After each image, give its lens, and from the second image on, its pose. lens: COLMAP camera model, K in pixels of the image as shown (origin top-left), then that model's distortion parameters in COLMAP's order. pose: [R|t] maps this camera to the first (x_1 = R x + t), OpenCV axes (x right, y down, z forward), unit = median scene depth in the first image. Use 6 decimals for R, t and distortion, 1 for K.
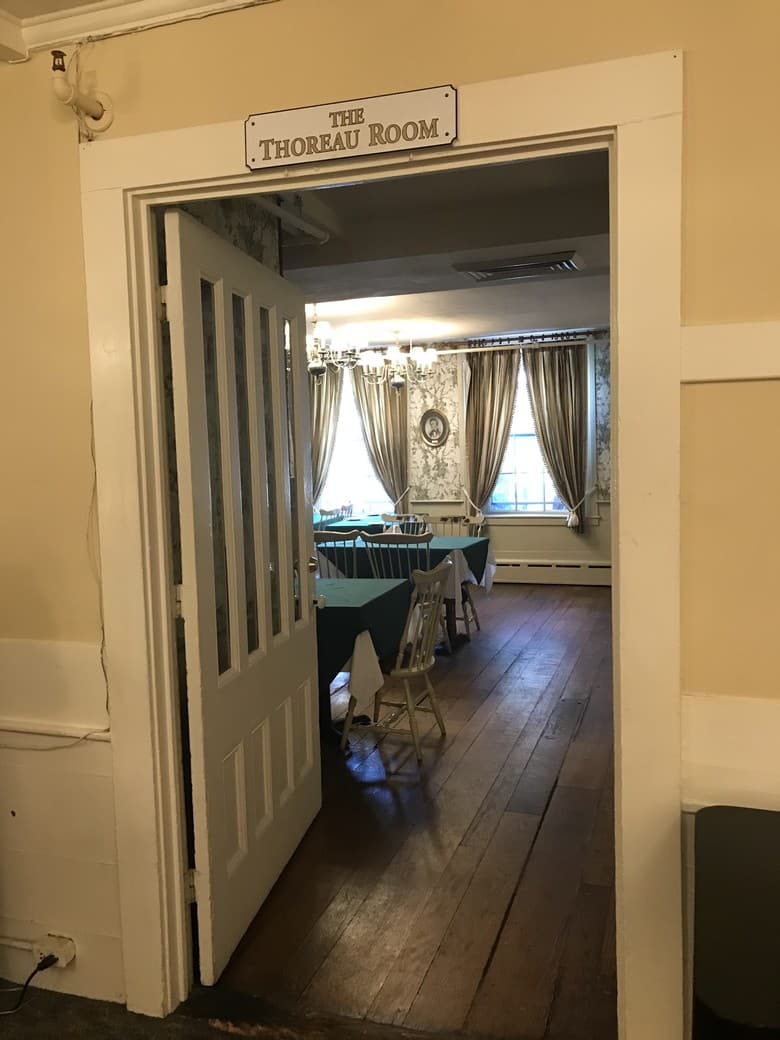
lens RADIAL K [[876.8, 0, 386.5], [0, 876.8, 519.2], [0, 0, 1]] dist [0.038396, -0.007370]
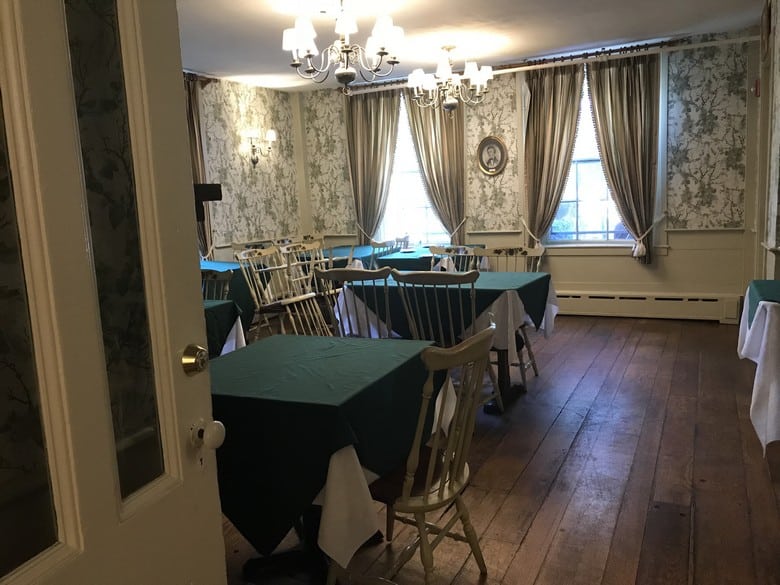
lens RADIAL K [[657.6, 0, 393.2], [0, 657.6, 293.0], [0, 0, 1]] dist [0.038396, -0.007370]
pose [[0.993880, -0.001463, -0.110455, 0.028212], [0.009037, 0.997637, 0.068106, -0.003625], [0.110094, -0.068687, 0.991545, 0.268776]]
